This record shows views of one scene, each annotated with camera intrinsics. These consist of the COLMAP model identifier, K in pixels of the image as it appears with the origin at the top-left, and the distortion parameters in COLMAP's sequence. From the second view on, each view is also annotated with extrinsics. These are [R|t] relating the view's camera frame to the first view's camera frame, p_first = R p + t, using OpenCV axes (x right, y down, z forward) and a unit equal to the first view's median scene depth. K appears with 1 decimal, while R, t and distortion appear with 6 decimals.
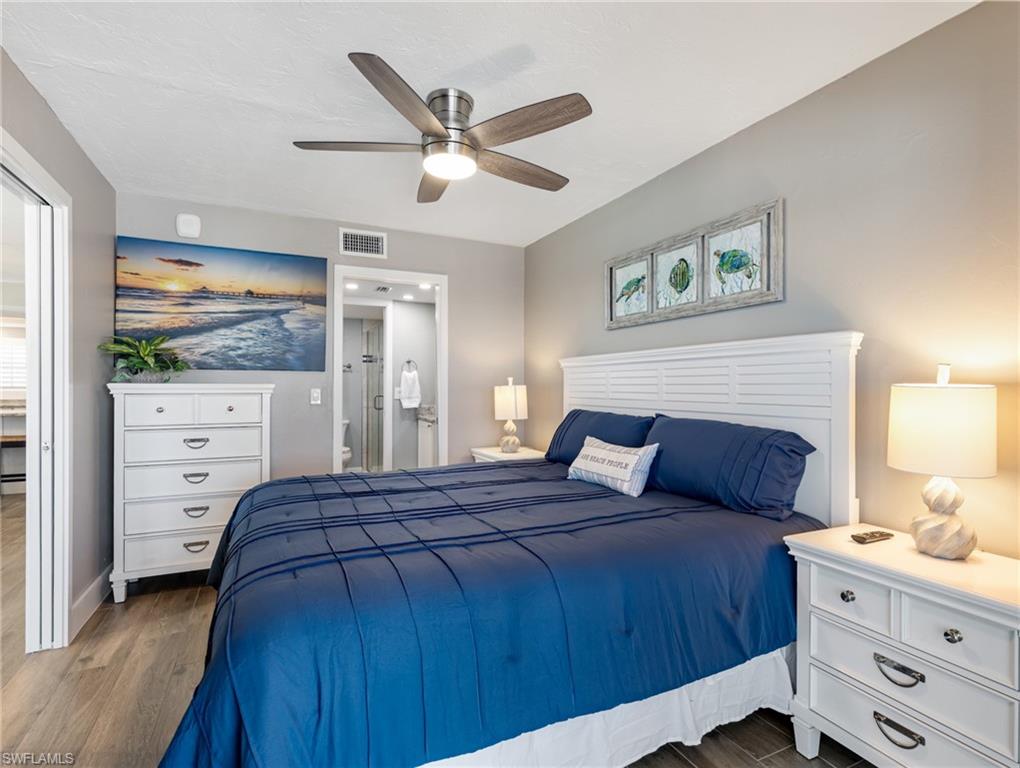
lens RADIAL K [[515.7, 0, 517.0], [0, 515.7, 386.0], [0, 0, 1]] dist [0.007920, -0.000212]
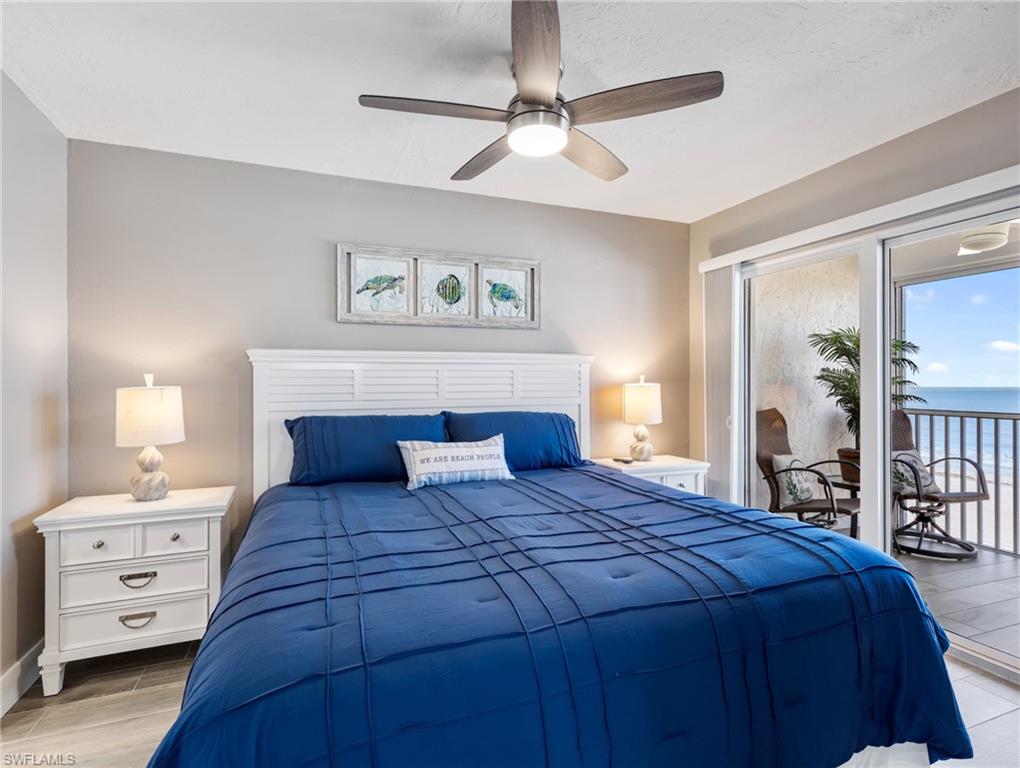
lens RADIAL K [[515.7, 0, 517.0], [0, 515.7, 386.0], [0, 0, 1]] dist [0.007920, -0.000212]
pose [[0.072799, 0.000161, 0.997347, -0.813953], [0.006261, 0.999980, -0.000619, 0.001862], [-0.997327, 0.006290, 0.072797, 0.775687]]
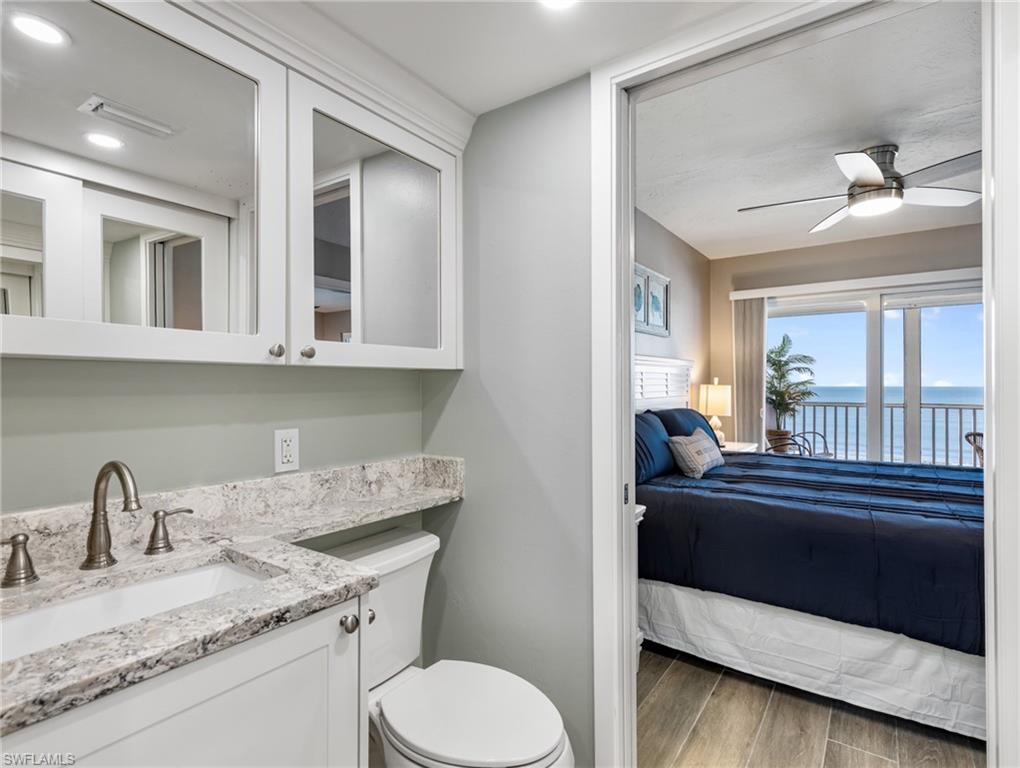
lens RADIAL K [[507.8, 0, 510.0], [0, 507.8, 384.0], [0, 0, 1]] dist [0.002329, 0.000228]
pose [[-0.468874, 0.000812, 0.883265, -0.620955], [0.003802, 0.999992, 0.001099, -0.008562], [-0.883257, 0.003874, -0.468873, 1.852208]]
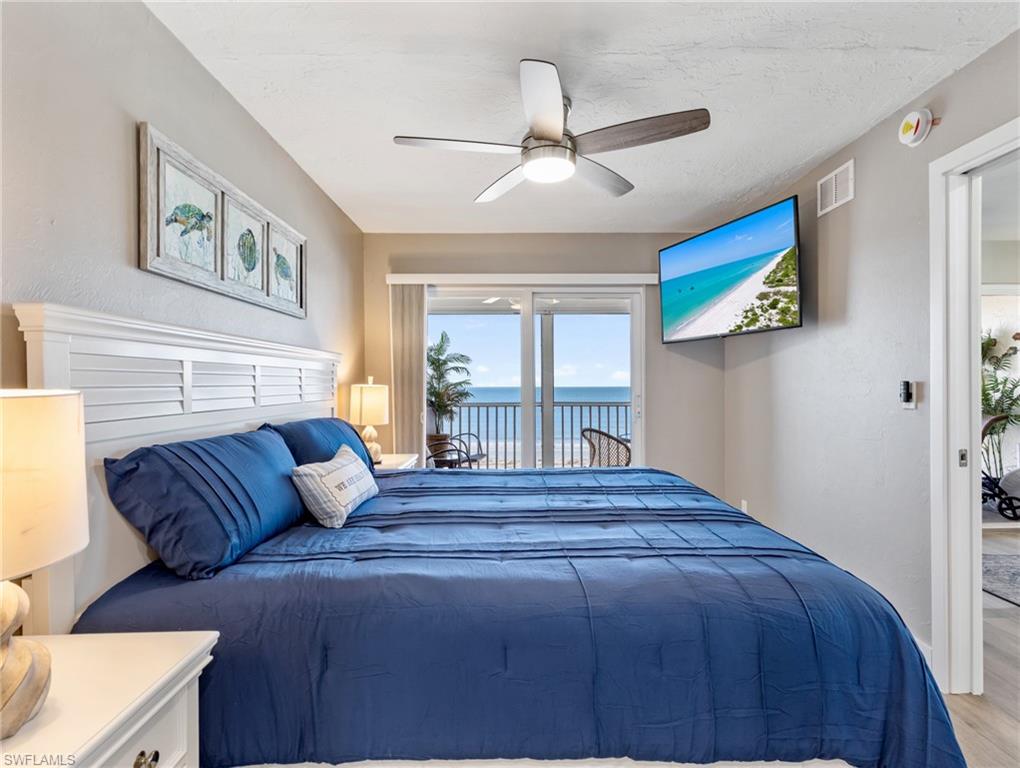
lens RADIAL K [[515.7, 0, 517.0], [0, 515.7, 386.0], [0, 0, 1]] dist [0.007920, -0.000212]
pose [[-0.907665, 0.003626, 0.419681, -0.398286], [0.006273, 0.999968, 0.004927, -0.004219], [-0.419650, 0.007104, -0.907658, 1.561681]]
